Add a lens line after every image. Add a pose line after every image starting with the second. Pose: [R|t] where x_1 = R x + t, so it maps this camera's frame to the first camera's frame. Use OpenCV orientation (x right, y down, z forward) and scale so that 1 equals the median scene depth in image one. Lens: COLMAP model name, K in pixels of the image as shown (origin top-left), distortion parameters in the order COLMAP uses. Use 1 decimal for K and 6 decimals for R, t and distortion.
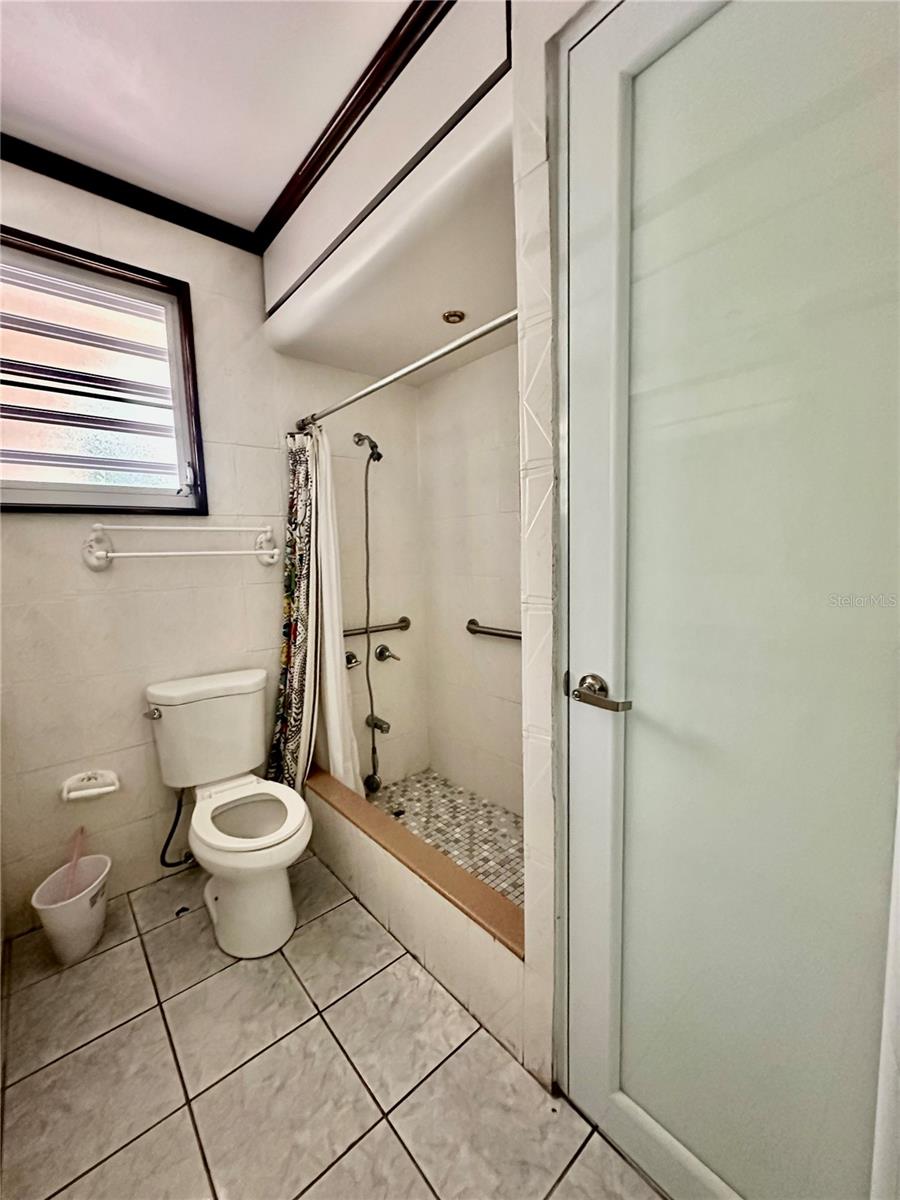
lens RADIAL K [[478.1, 0, 450.9], [0, 478.1, 600.6], [0, 0, 1]] dist [-0.002139, 0.000396]
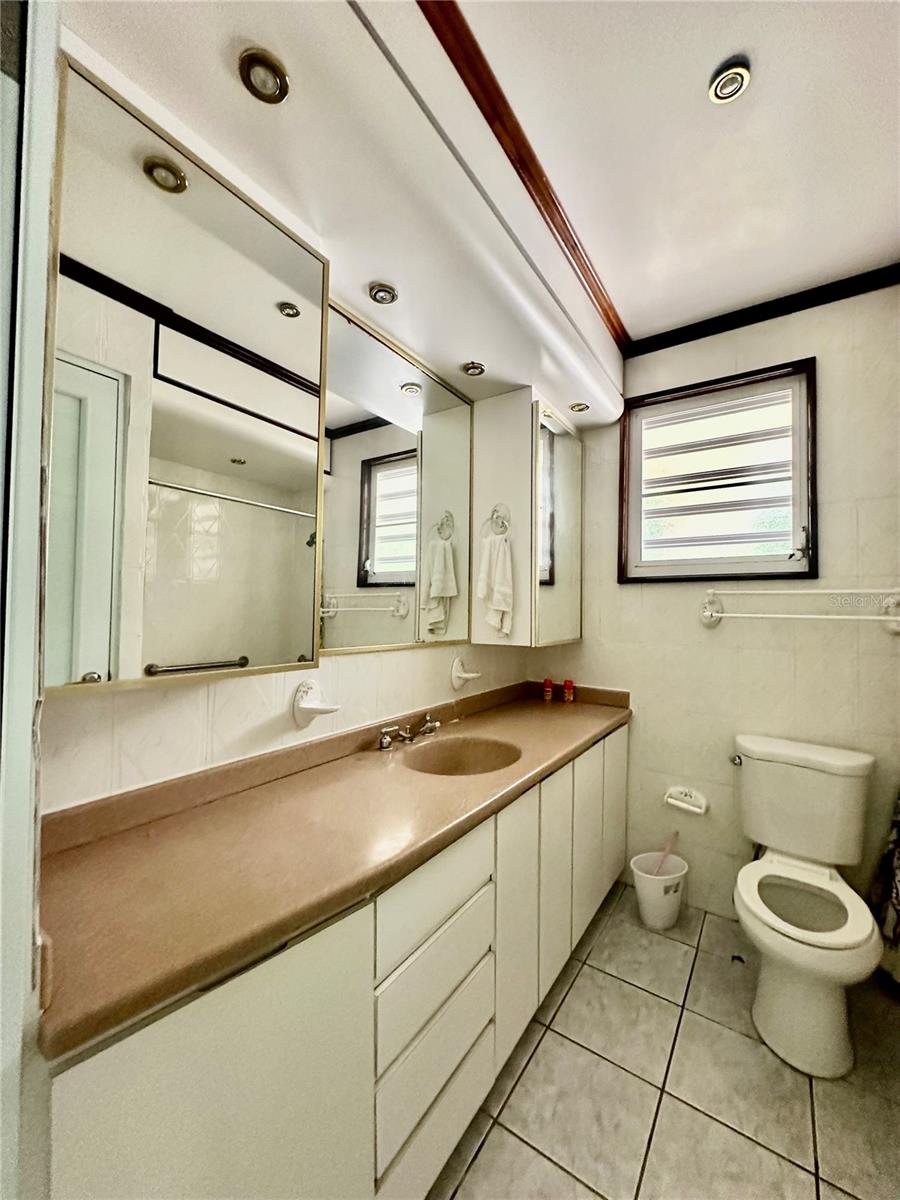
lens RADIAL K [[478.1, 0, 451.2], [0, 478.1, 606.9], [0, 0, 1]] dist [-0.002139, 0.000396]
pose [[0.246316, 0.024002, -0.968892, 0.268454], [-0.124841, 0.992151, -0.007159, -0.021572], [0.961116, 0.122720, 0.247379, 0.054982]]
